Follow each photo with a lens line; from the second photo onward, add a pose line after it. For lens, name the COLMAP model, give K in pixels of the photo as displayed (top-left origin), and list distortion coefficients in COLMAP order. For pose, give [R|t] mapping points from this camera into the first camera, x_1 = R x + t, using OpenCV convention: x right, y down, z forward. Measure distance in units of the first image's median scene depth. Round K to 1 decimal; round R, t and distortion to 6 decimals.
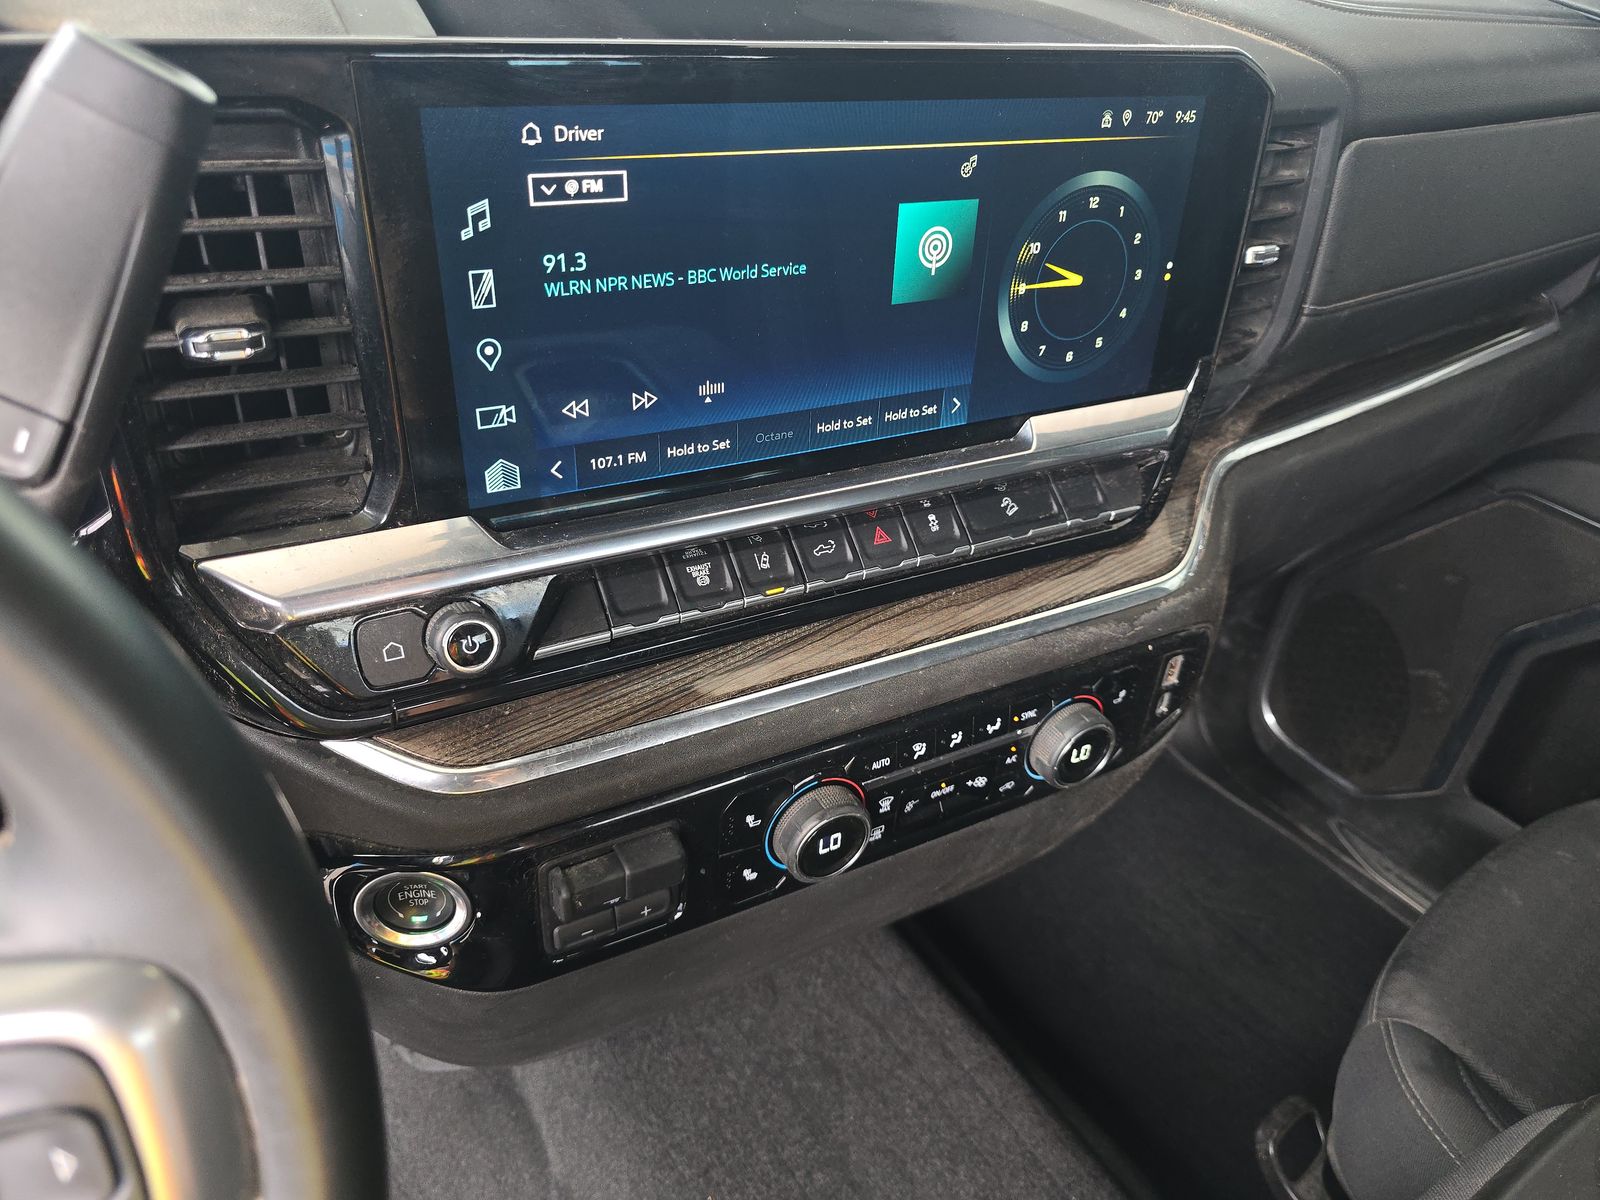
lens RADIAL K [[1091.3, 0, 802.8], [0, 1091.3, 589.3], [0, 0, 1]] dist [0.039677, -0.044107]
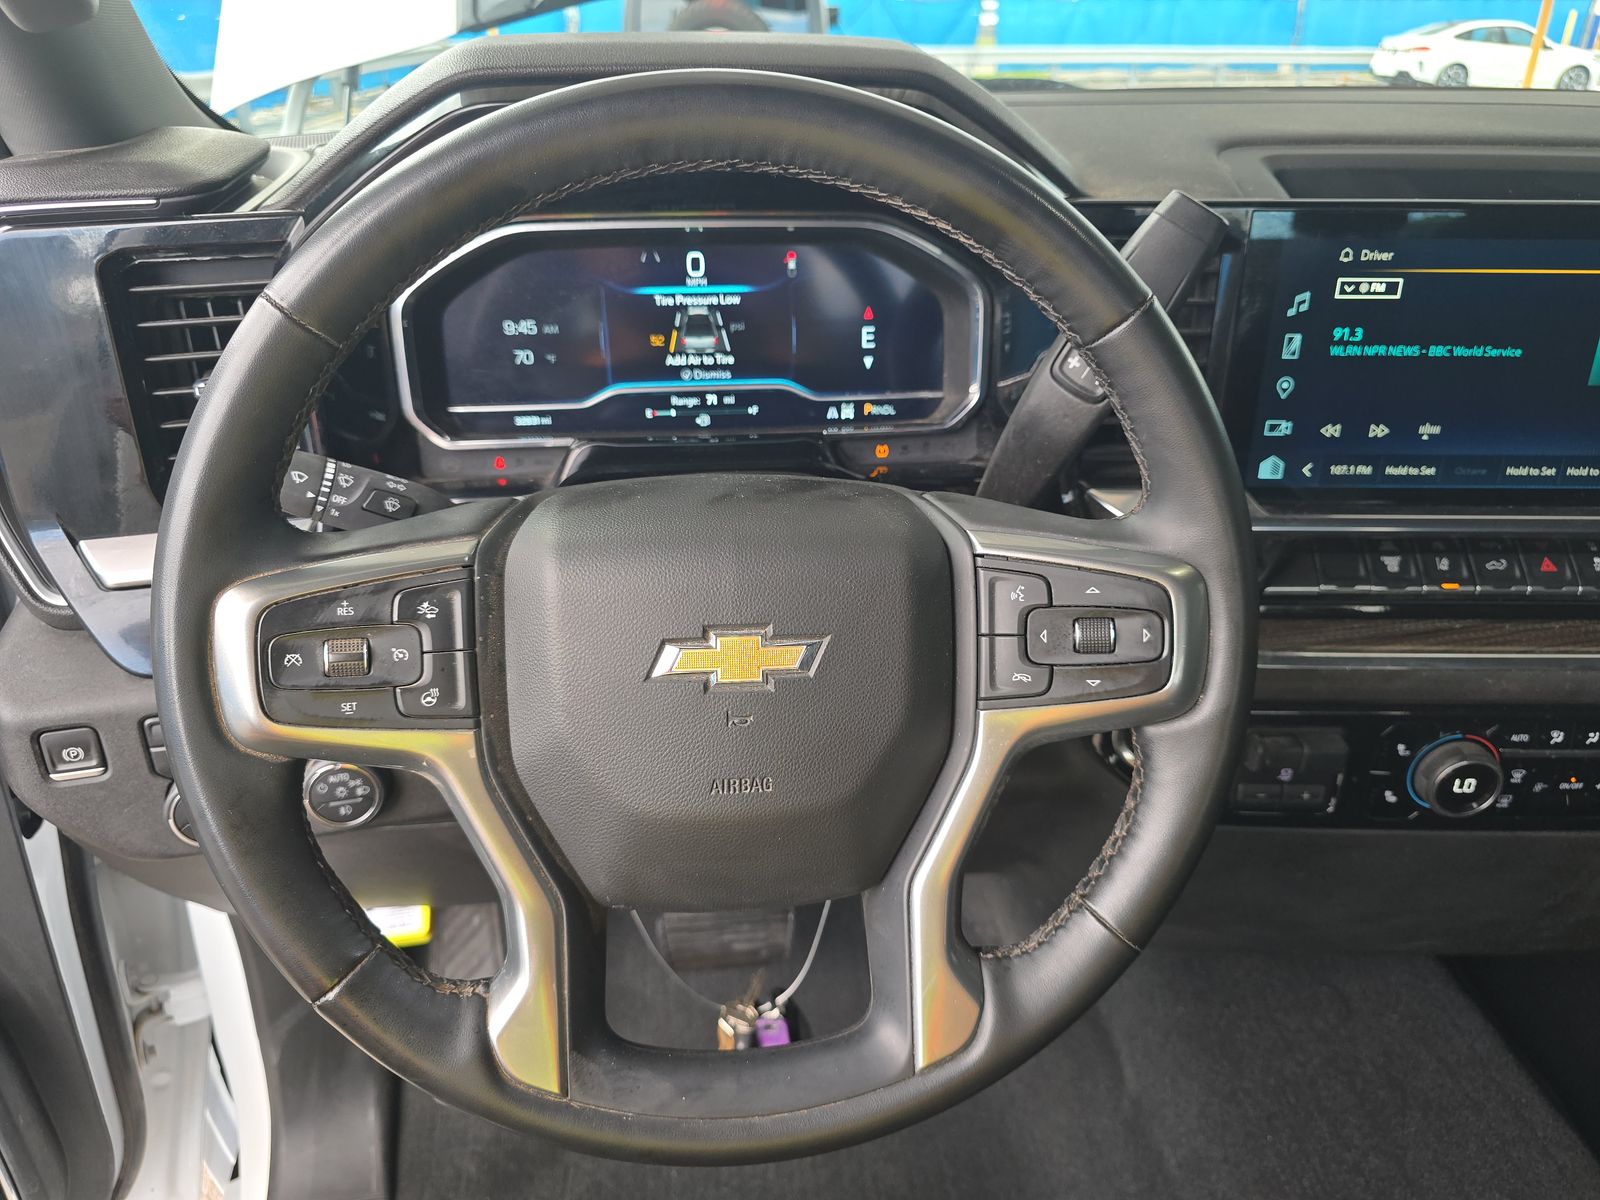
lens RADIAL K [[1110.6, 0, 800.0], [0, 1110.6, 600.0], [0, 0, 1]] dist [0.038290, -0.043299]
pose [[0.872518, 0.151161, -0.464611, -0.089812], [-0.214642, 0.972849, -0.086570, 0.342691], [0.438910, 0.175259, 0.881273, -0.623402]]
